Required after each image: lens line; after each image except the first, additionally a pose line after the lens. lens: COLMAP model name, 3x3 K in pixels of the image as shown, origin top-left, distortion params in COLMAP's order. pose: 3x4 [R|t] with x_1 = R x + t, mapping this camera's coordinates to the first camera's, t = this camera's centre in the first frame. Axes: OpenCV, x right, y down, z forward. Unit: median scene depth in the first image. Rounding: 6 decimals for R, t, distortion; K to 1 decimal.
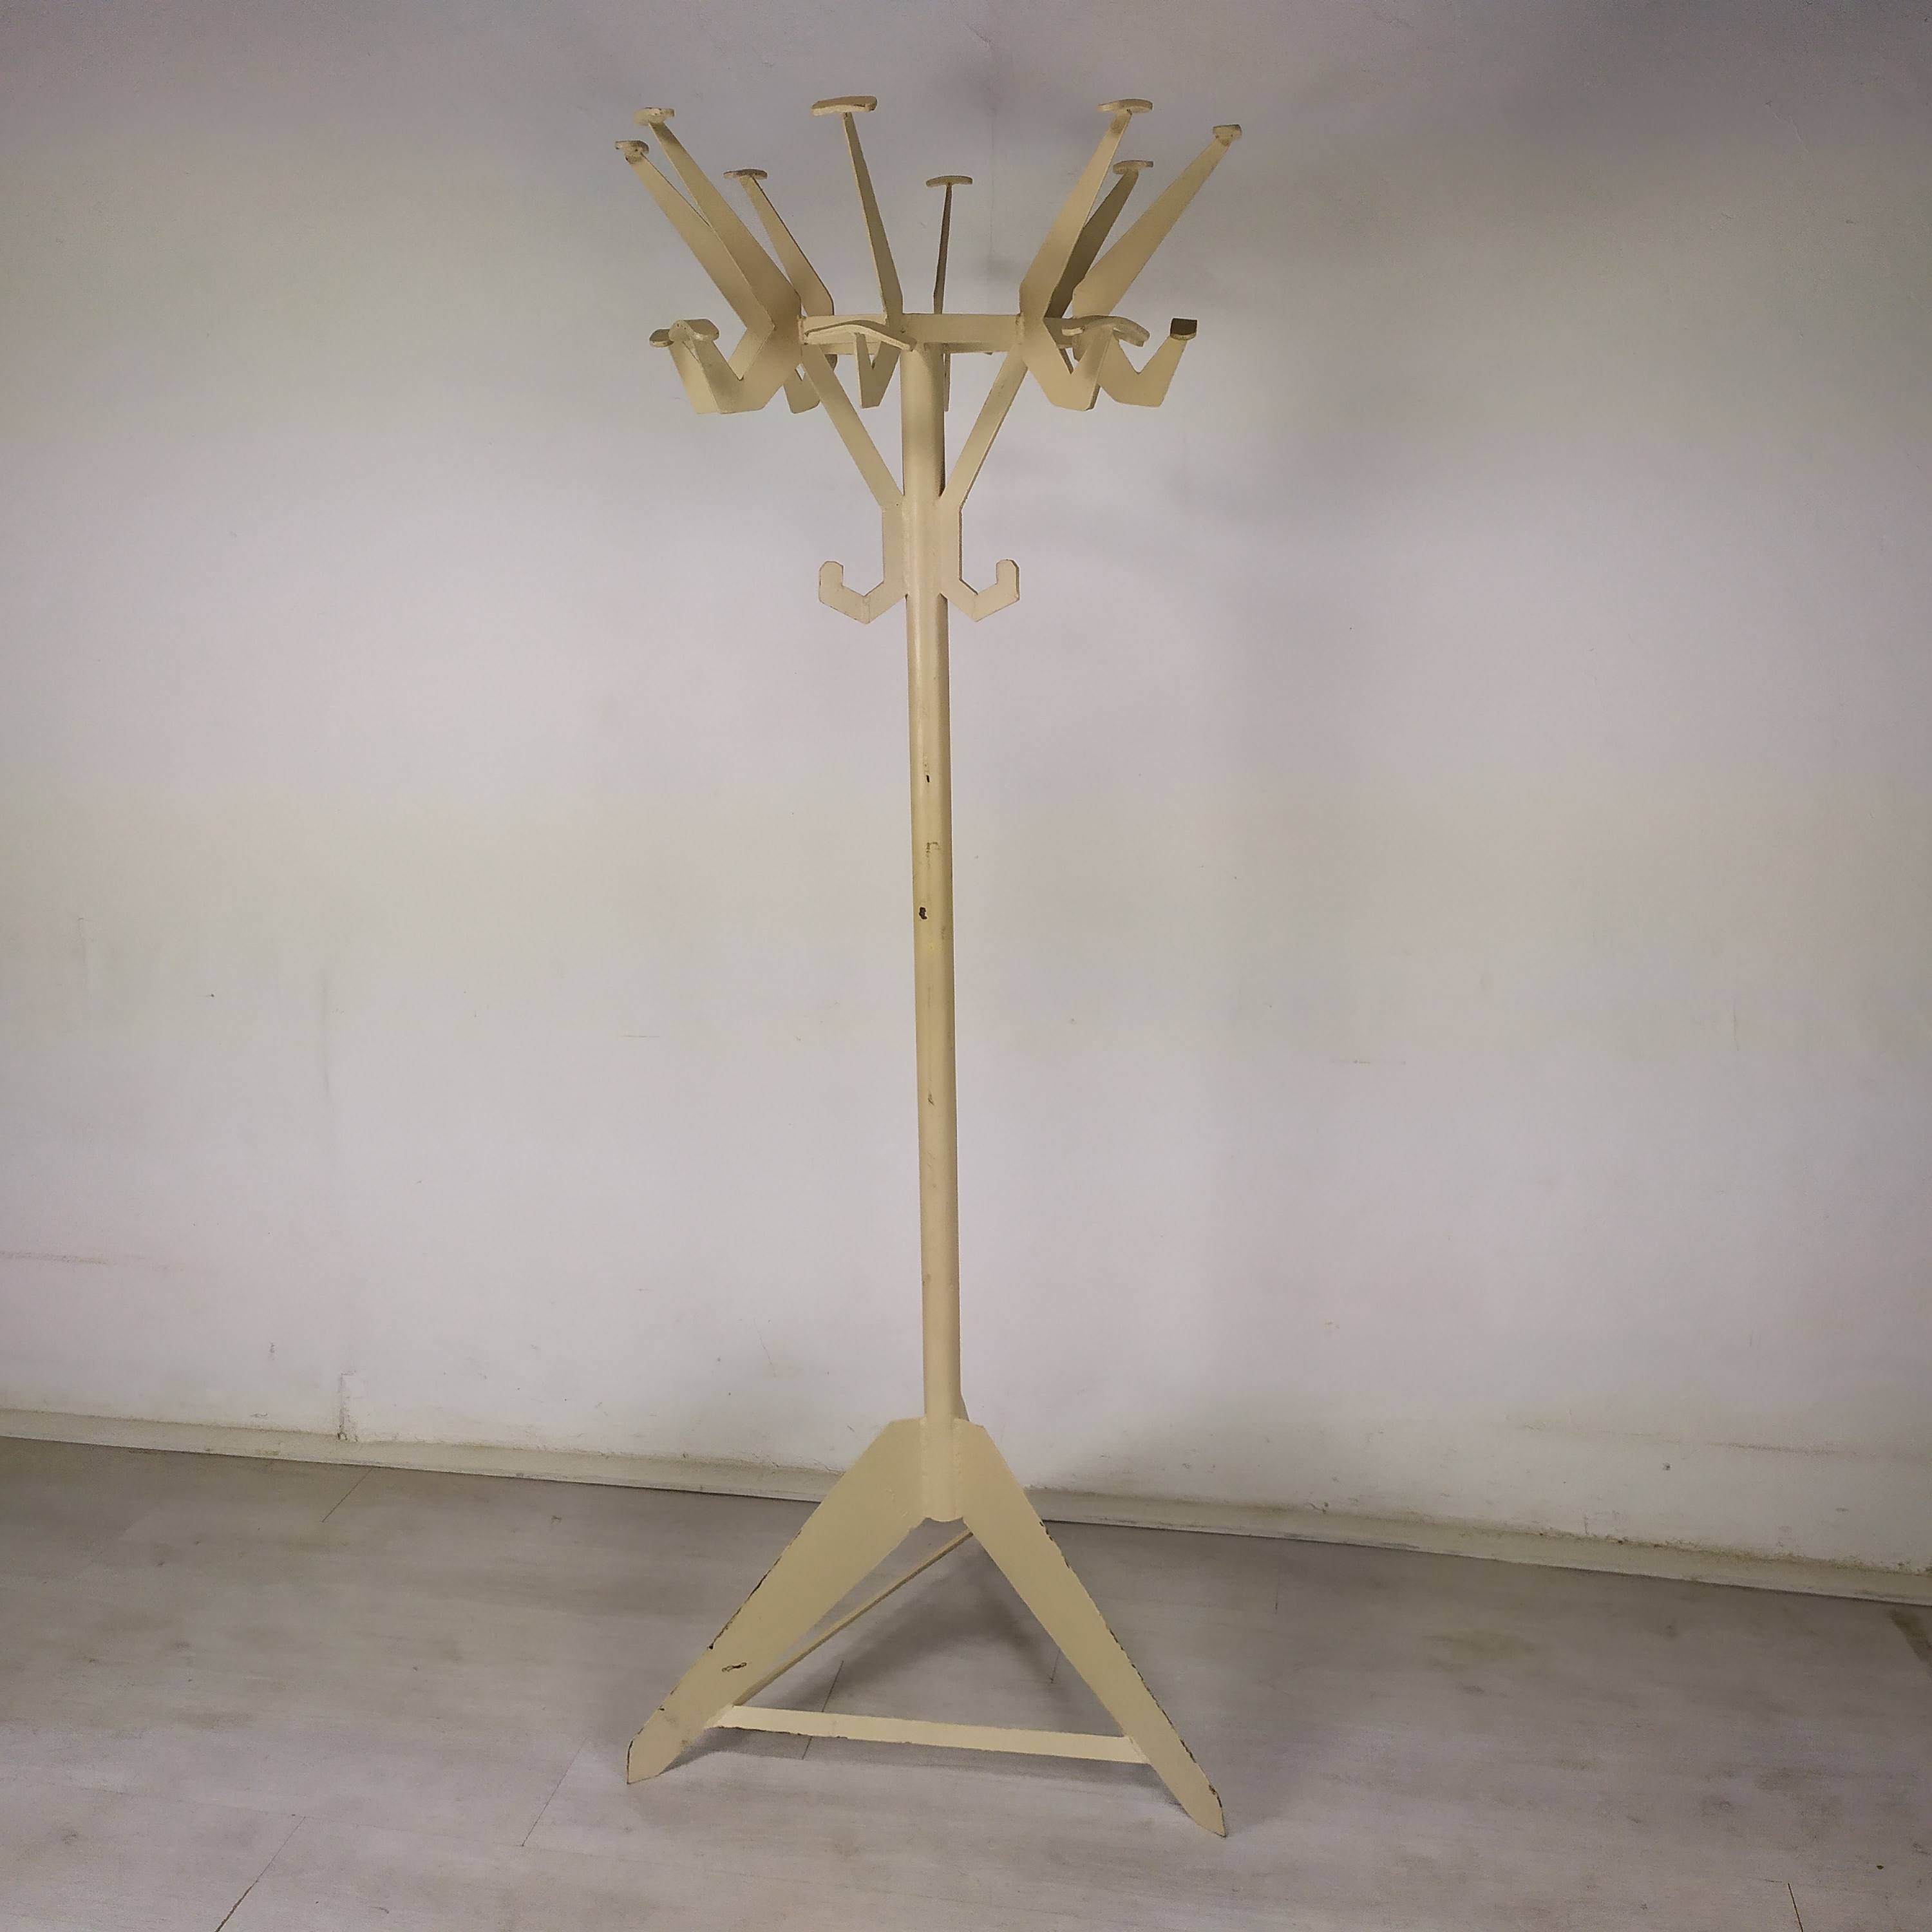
lens RADIAL K [[1930.2, 0, 993.1], [0, 1930.2, 953.2], [0, 0, 1]] dist [0.085144, -0.121655]
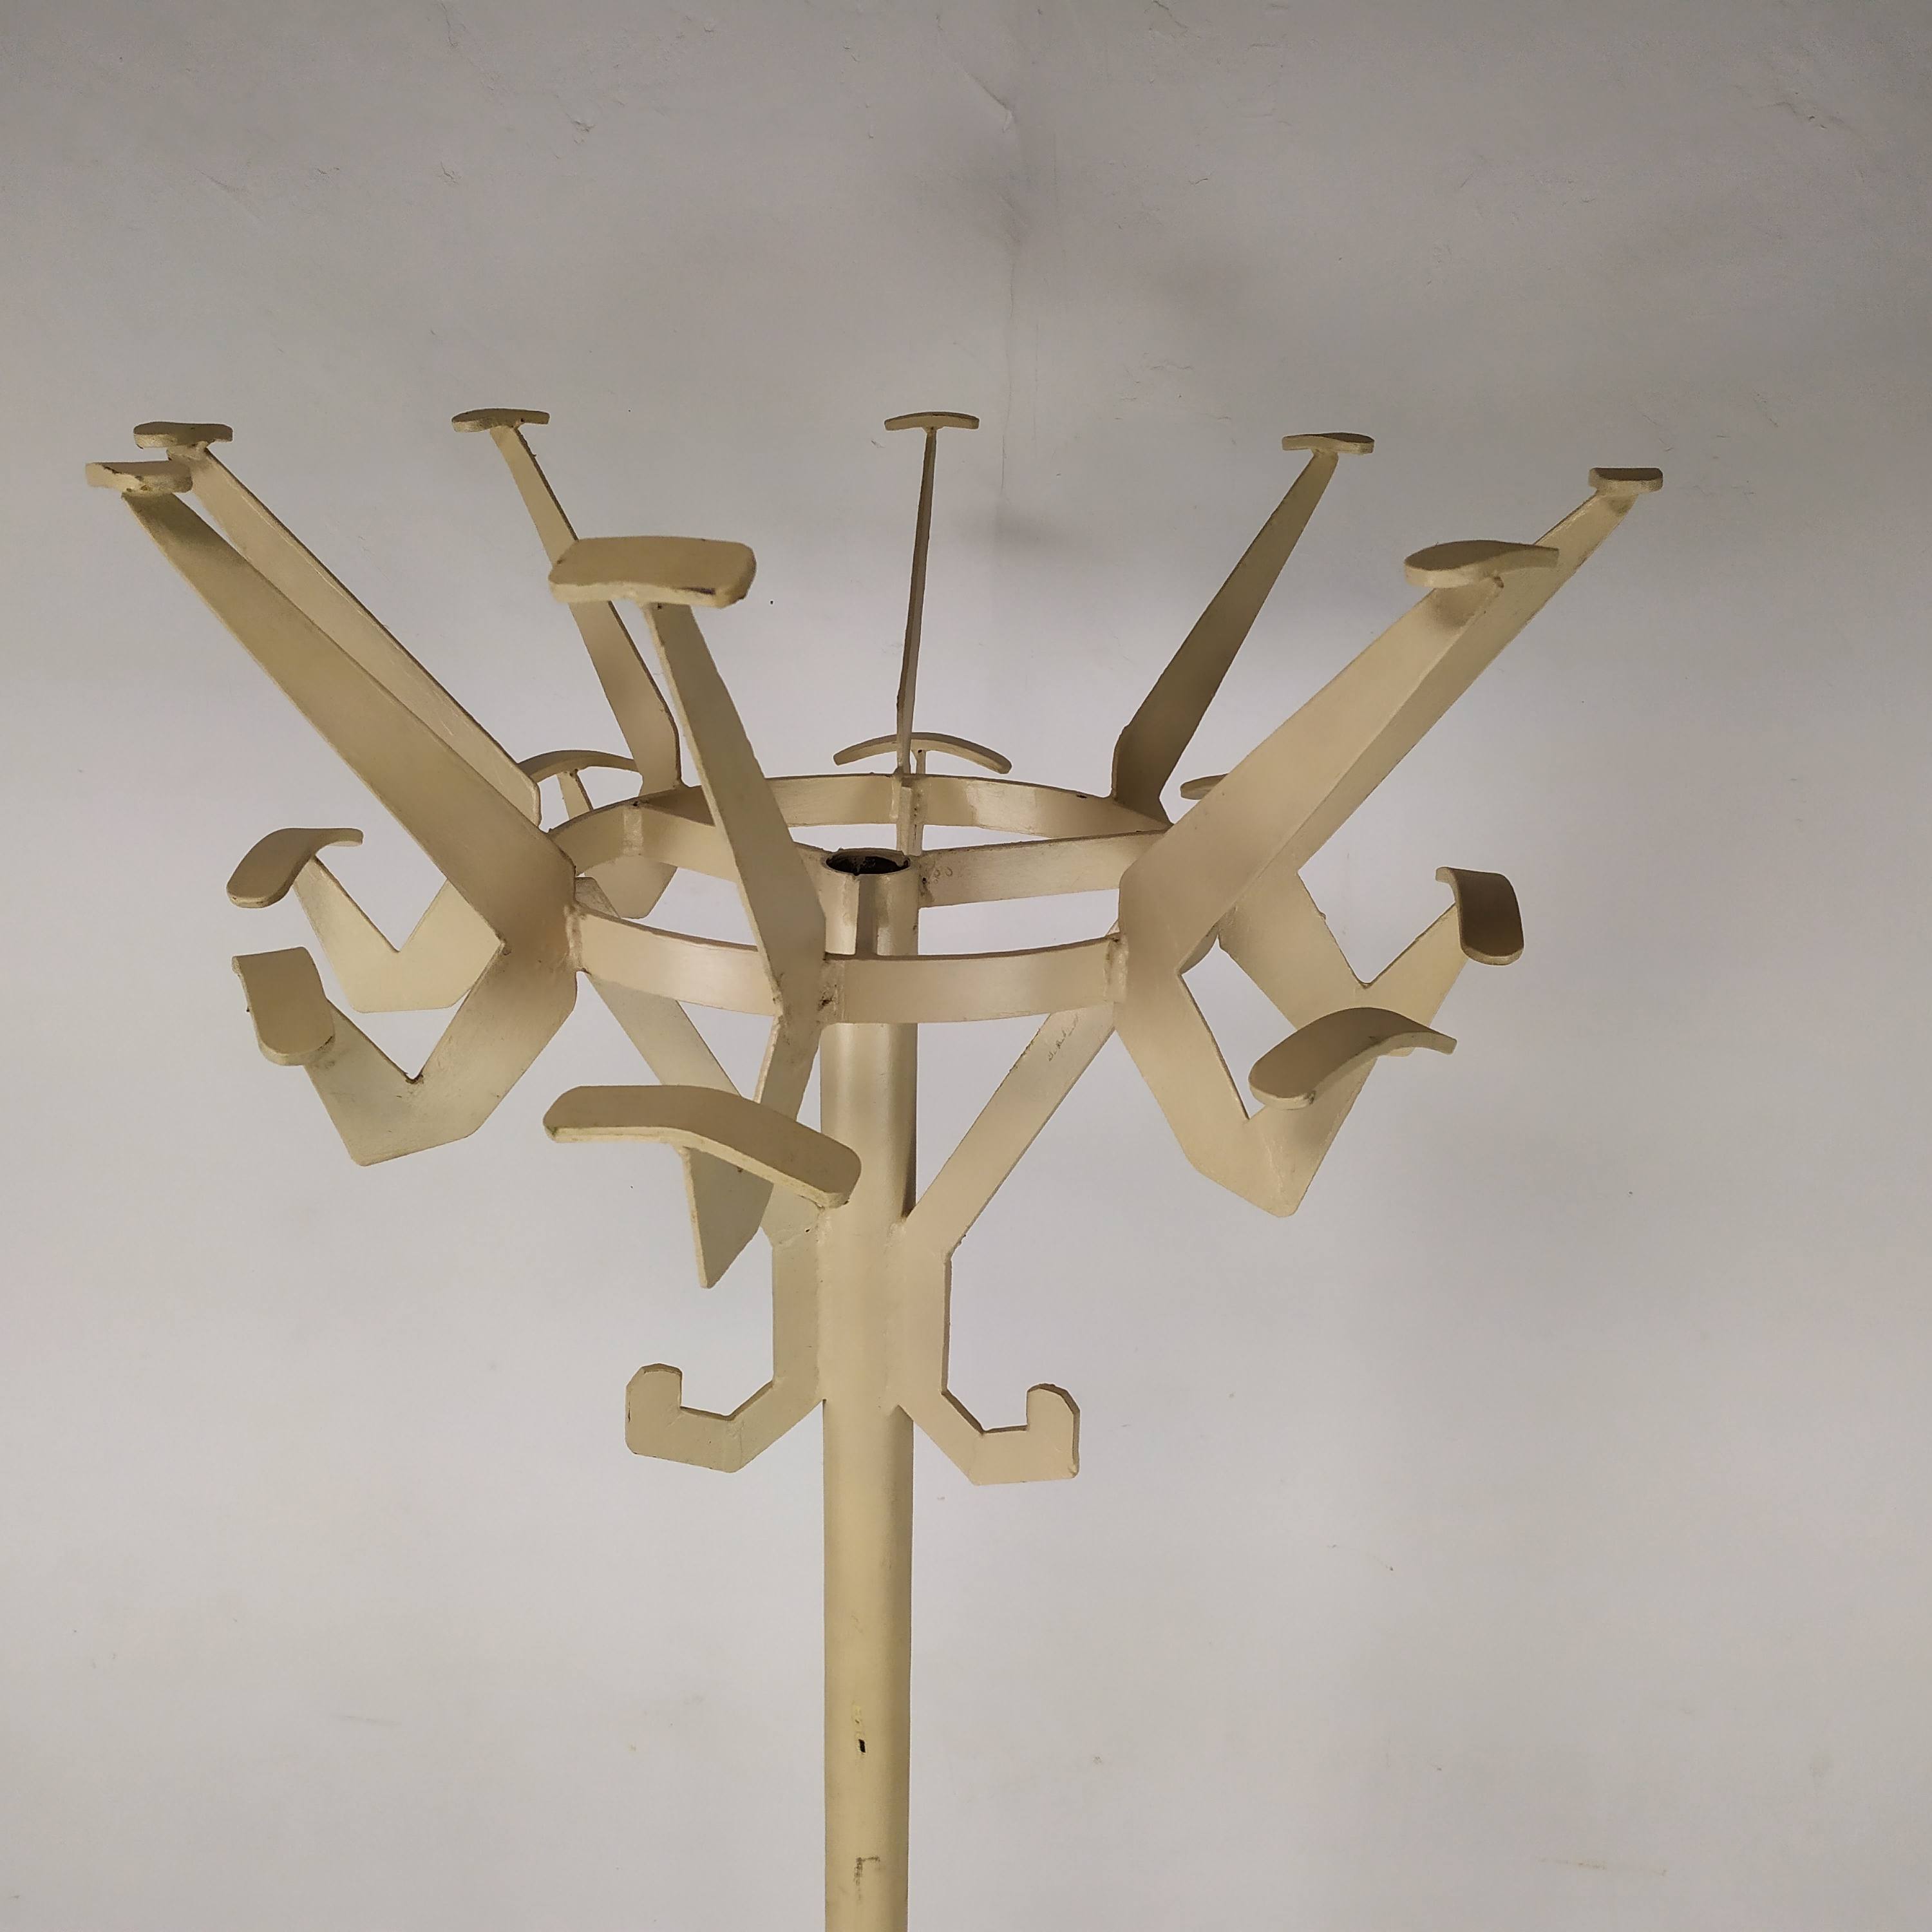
lens RADIAL K [[1956.6, 0, 994.7], [0, 1956.6, 962.3], [0, 0, 1]] dist [0.097905, -0.176515]
pose [[0.998950, 0.023554, 0.039305, -0.025372], [-0.025854, 0.997919, 0.059064, -0.320609], [-0.037832, -0.060019, 0.997480, 0.549595]]
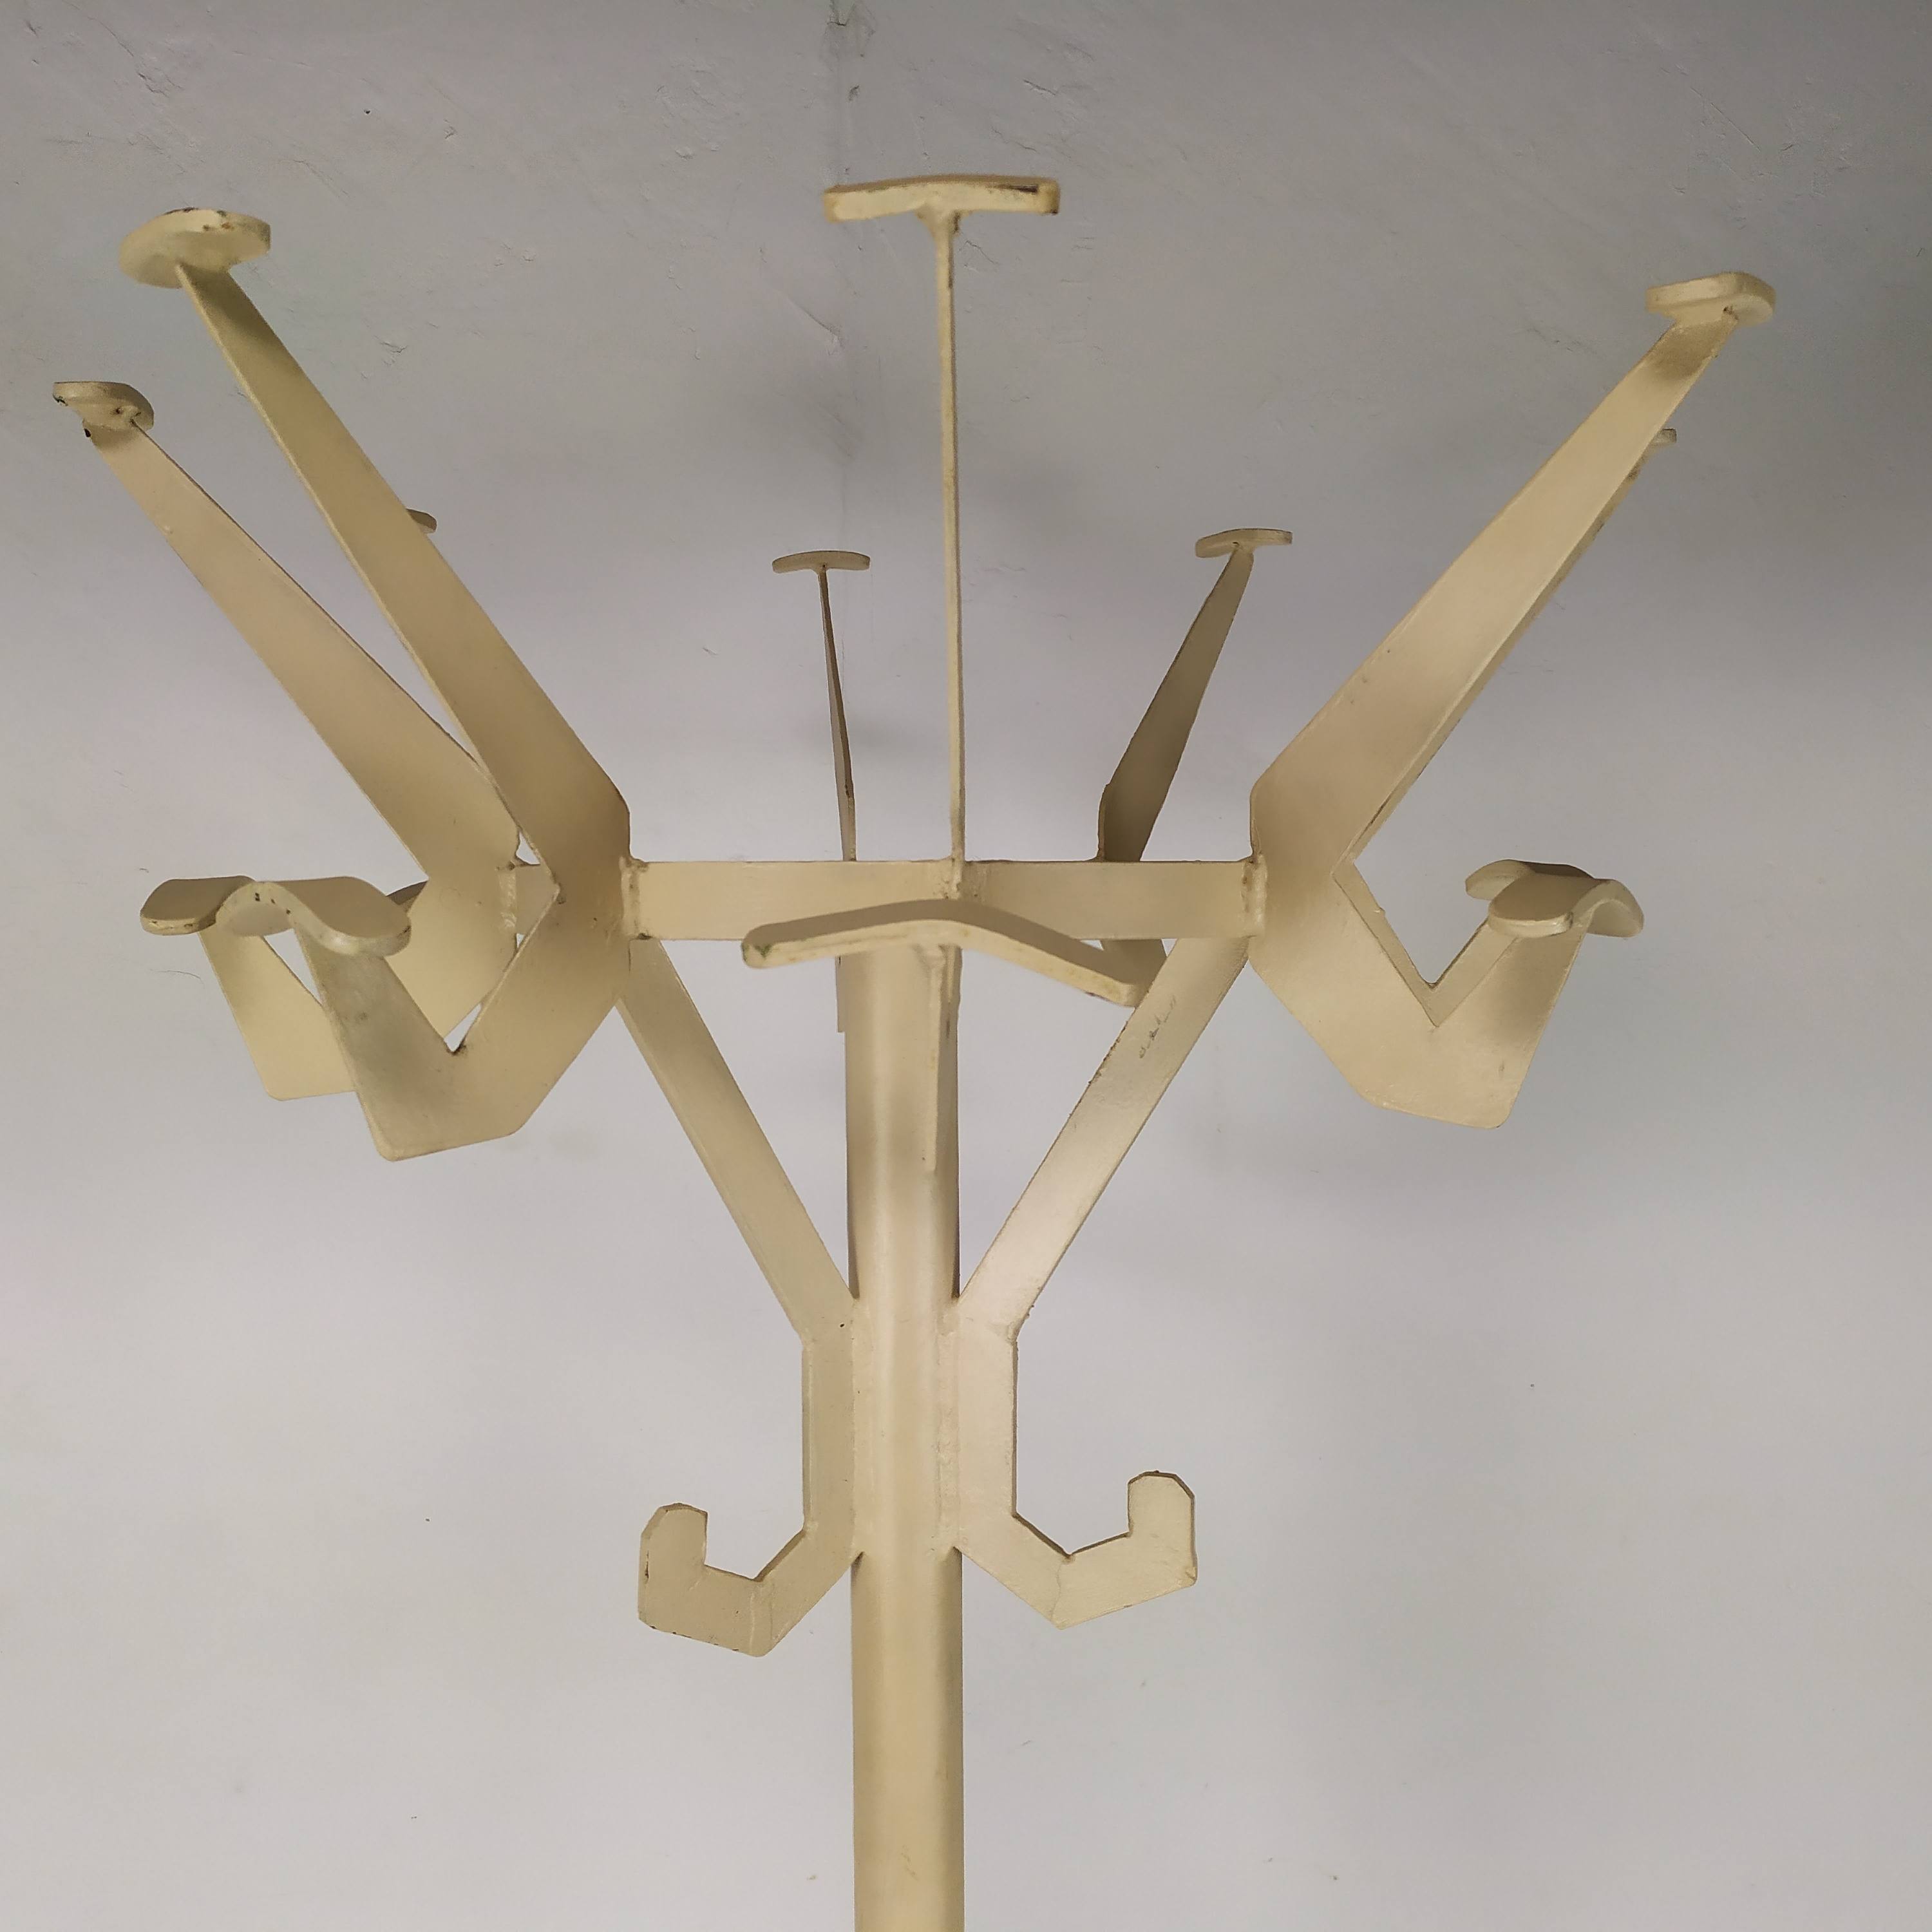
lens RADIAL K [[1930.2, 0, 993.1], [0, 1930.2, 953.2], [0, 0, 1]] dist [0.085144, -0.121655]
pose [[0.965201, -0.009648, 0.261331, -0.118421], [0.067455, 0.974687, -0.213155, -0.219255], [-0.252660, 0.223366, 0.941420, 0.622834]]
